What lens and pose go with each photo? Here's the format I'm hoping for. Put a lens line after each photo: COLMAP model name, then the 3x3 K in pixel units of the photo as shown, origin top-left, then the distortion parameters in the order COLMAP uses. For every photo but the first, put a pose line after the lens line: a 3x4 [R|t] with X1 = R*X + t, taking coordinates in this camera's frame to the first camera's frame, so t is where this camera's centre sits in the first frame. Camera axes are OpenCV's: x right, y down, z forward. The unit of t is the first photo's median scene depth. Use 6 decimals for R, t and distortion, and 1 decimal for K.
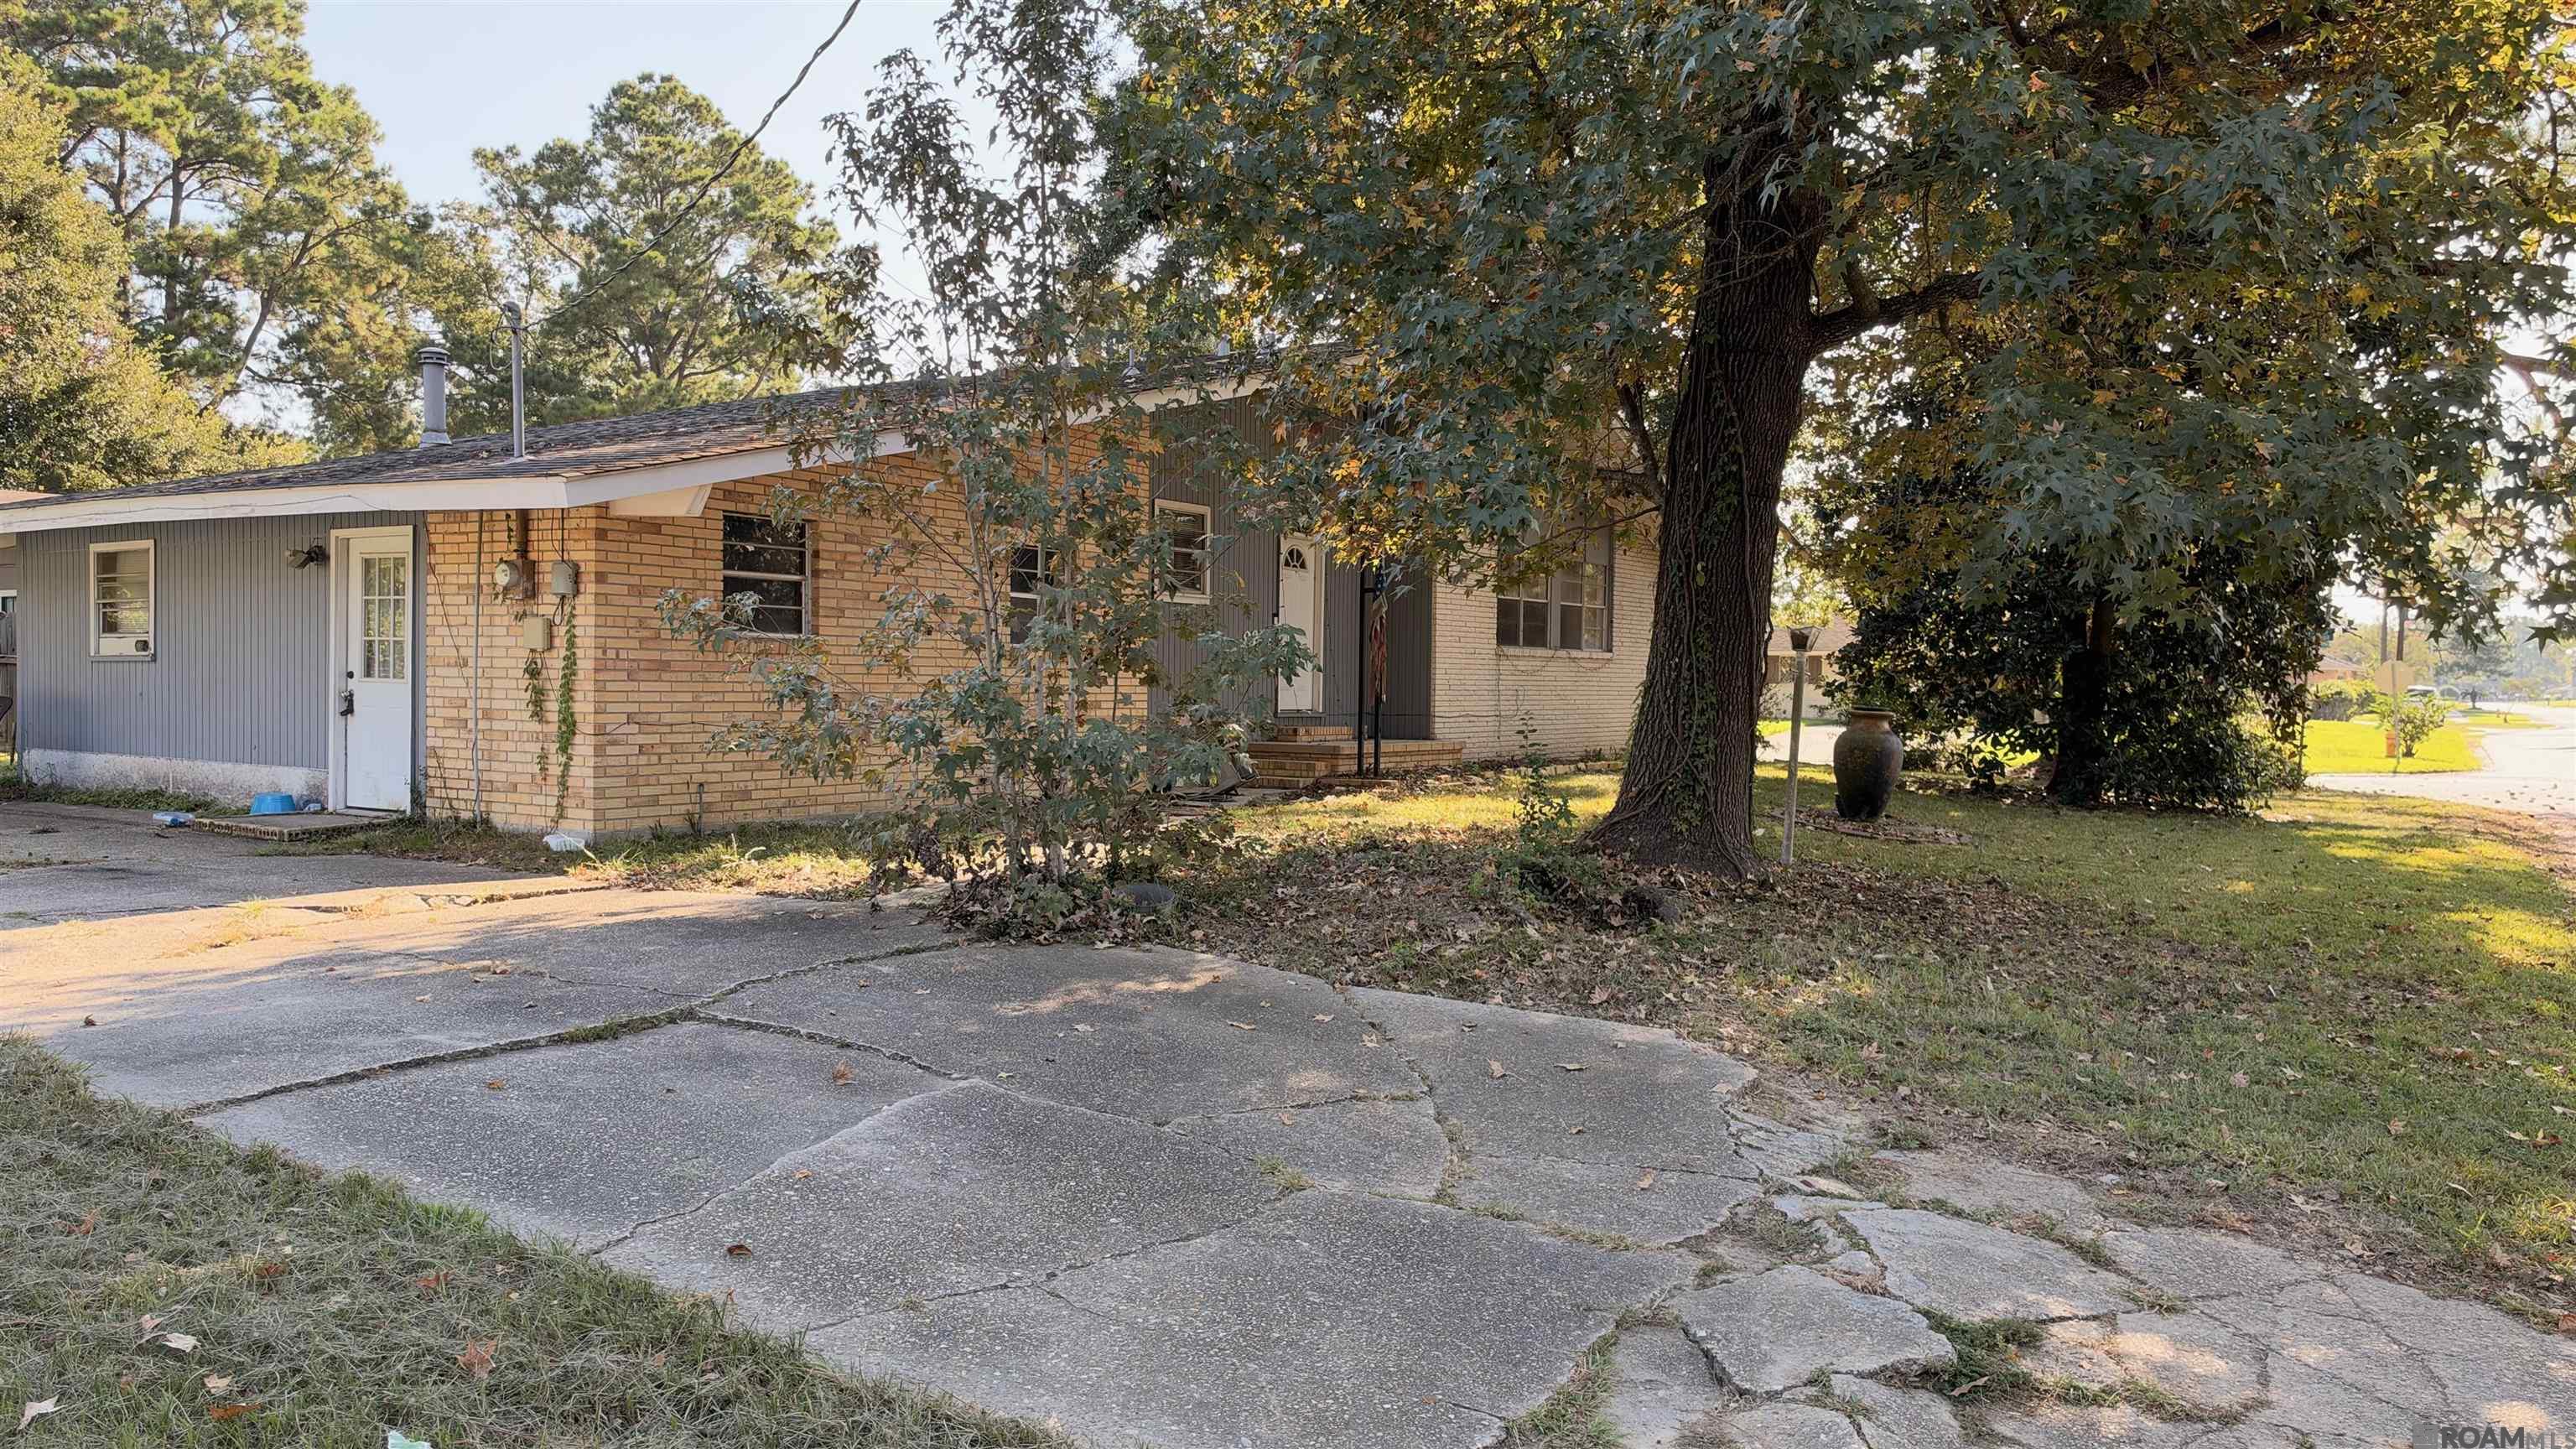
lens RADIAL K [[1856.4, 0, 1297.5], [0, 1856.4, 721.3], [0, 0, 1]] dist [-0.001637, -0.000052]
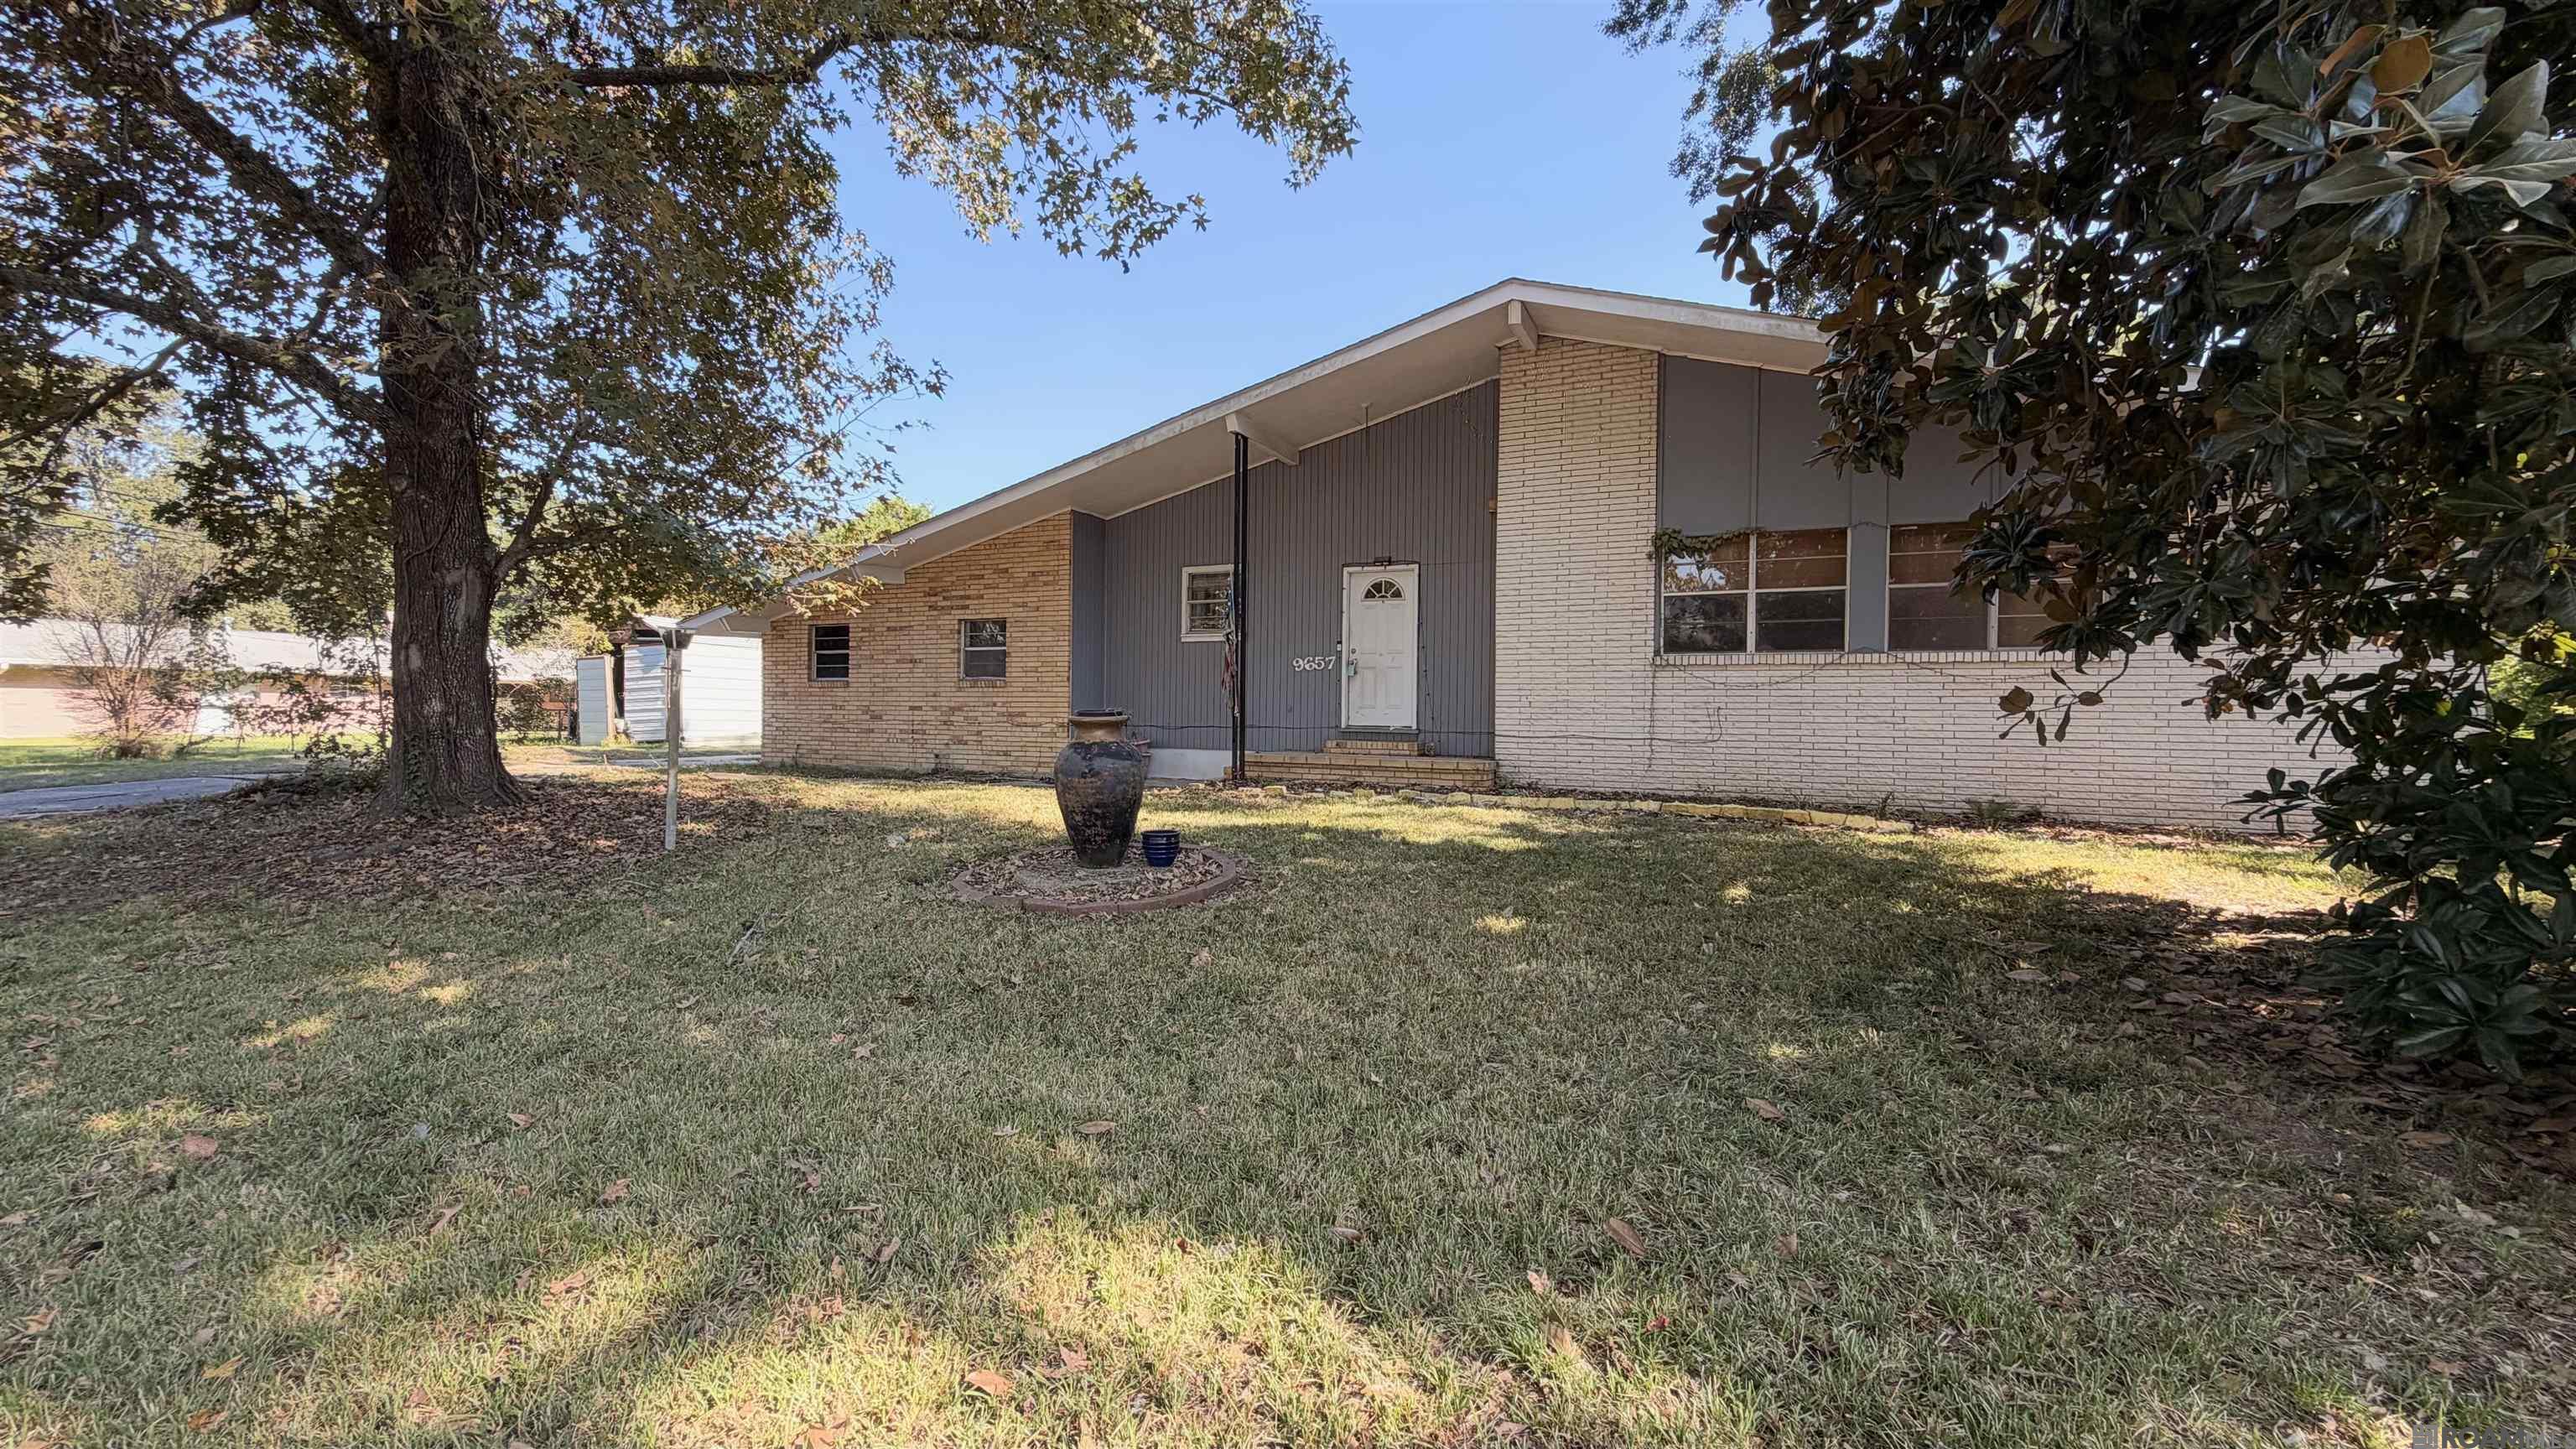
lens RADIAL K [[1030.5, 0, 1294.4], [0, 1030.5, 722.8], [0, 0, 1]] dist [-0.000805, 0.000044]
pose [[0.120577, 0.005248, -0.992690, 0.611708], [-0.025275, 0.999678, 0.002215, -0.007643], [0.992382, 0.024823, 0.120671, 0.875185]]
